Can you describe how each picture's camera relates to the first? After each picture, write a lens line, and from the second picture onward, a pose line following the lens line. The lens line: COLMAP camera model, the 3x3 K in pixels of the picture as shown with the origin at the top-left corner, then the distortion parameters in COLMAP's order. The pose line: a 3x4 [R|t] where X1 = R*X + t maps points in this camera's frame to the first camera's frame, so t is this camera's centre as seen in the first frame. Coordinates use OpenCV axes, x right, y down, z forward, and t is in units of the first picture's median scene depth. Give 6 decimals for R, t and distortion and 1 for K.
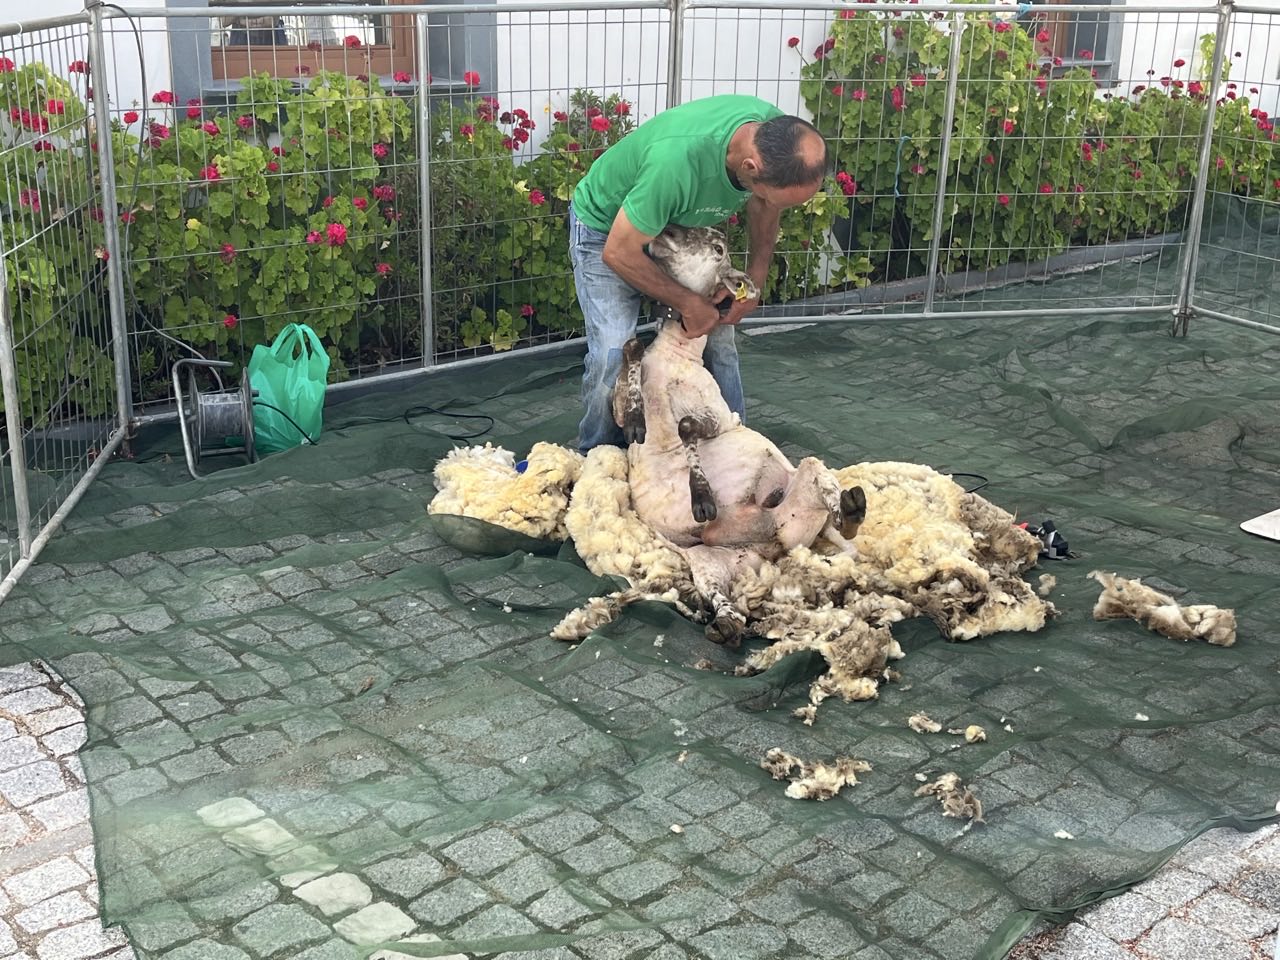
lens RADIAL K [[1515.7, 0, 640.0], [0, 1515.7, 480.0], [0, 0, 1]] dist [0.085737, -0.271627]
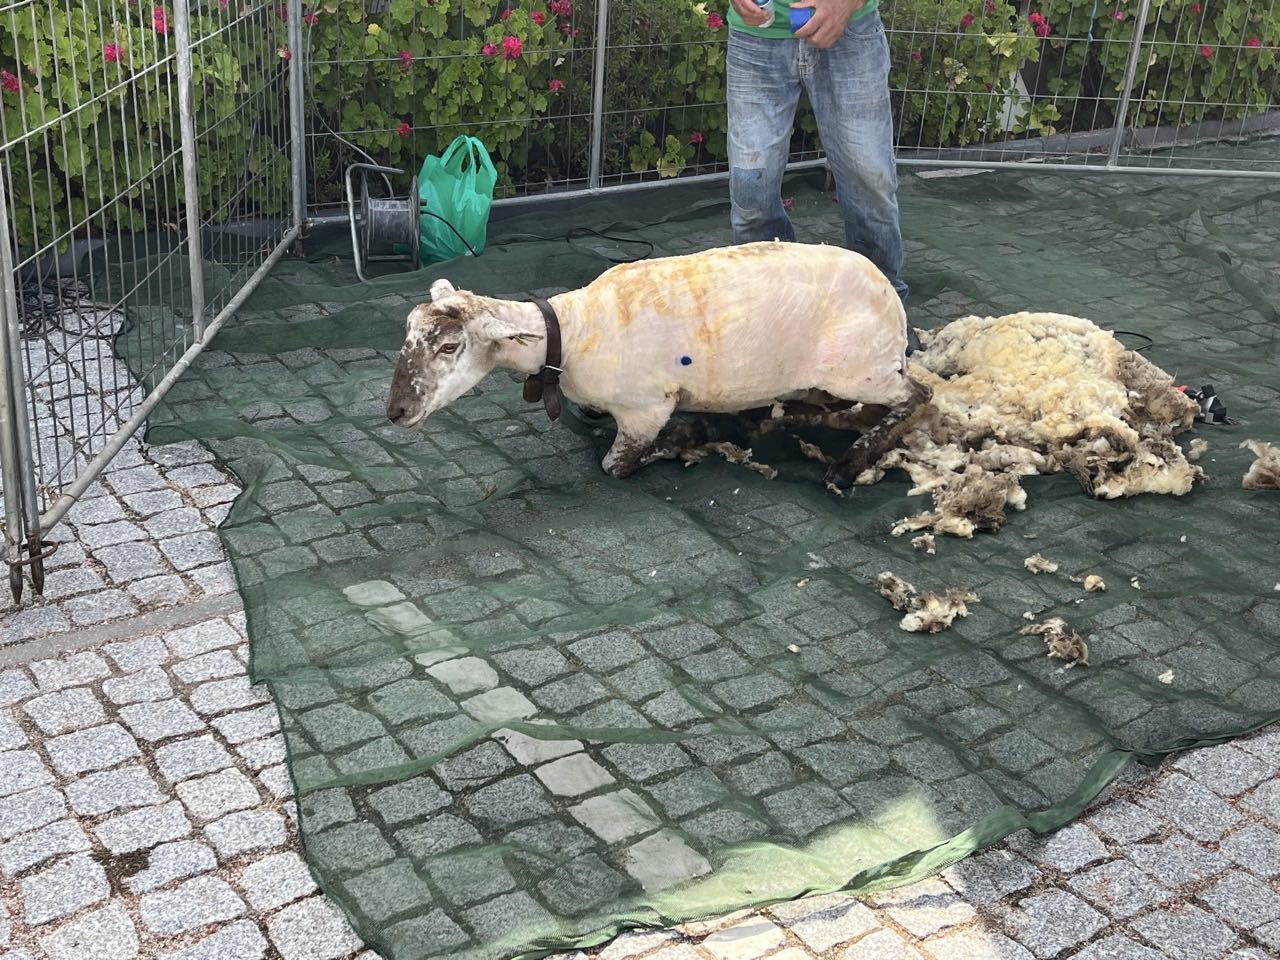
lens RADIAL K [[1515.7, 0, 640.0], [0, 1515.7, 480.0], [0, 0, 1]] dist [0.085737, -0.271627]
pose [[0.991432, 0.083379, -0.100552, 0.009395], [-0.072677, 0.991732, 0.105767, 0.009362], [0.108539, -0.097553, 0.989294, -0.011242]]
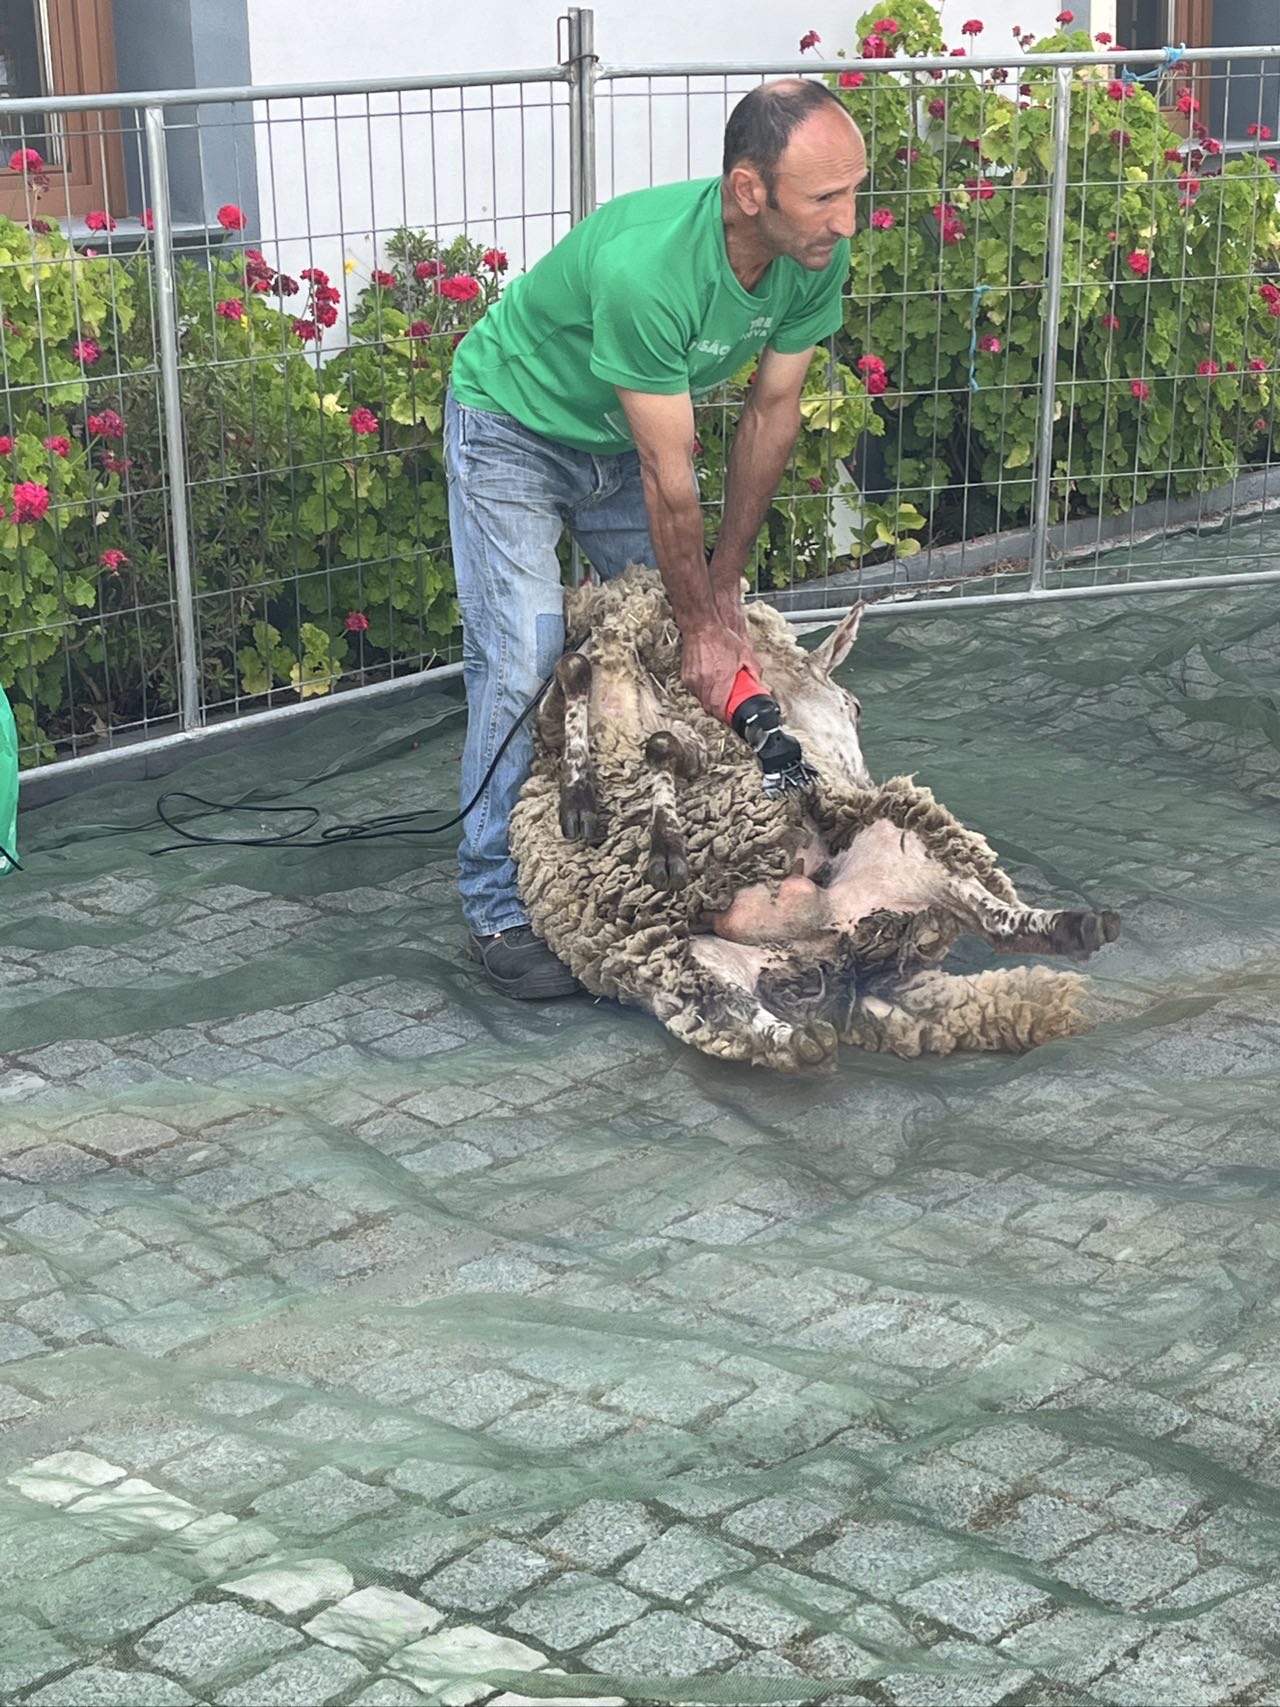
lens RADIAL K [[2852.1, 0, 641.0], [0, 2852.1, 902.1], [0, 0, 1]] dist [0.069584, -0.181248]
pose [[0.993773, -0.065543, 0.090107, -0.086201], [0.067370, 0.997577, -0.017384, 0.021247], [-0.088749, 0.023346, 0.995780, -0.075111]]
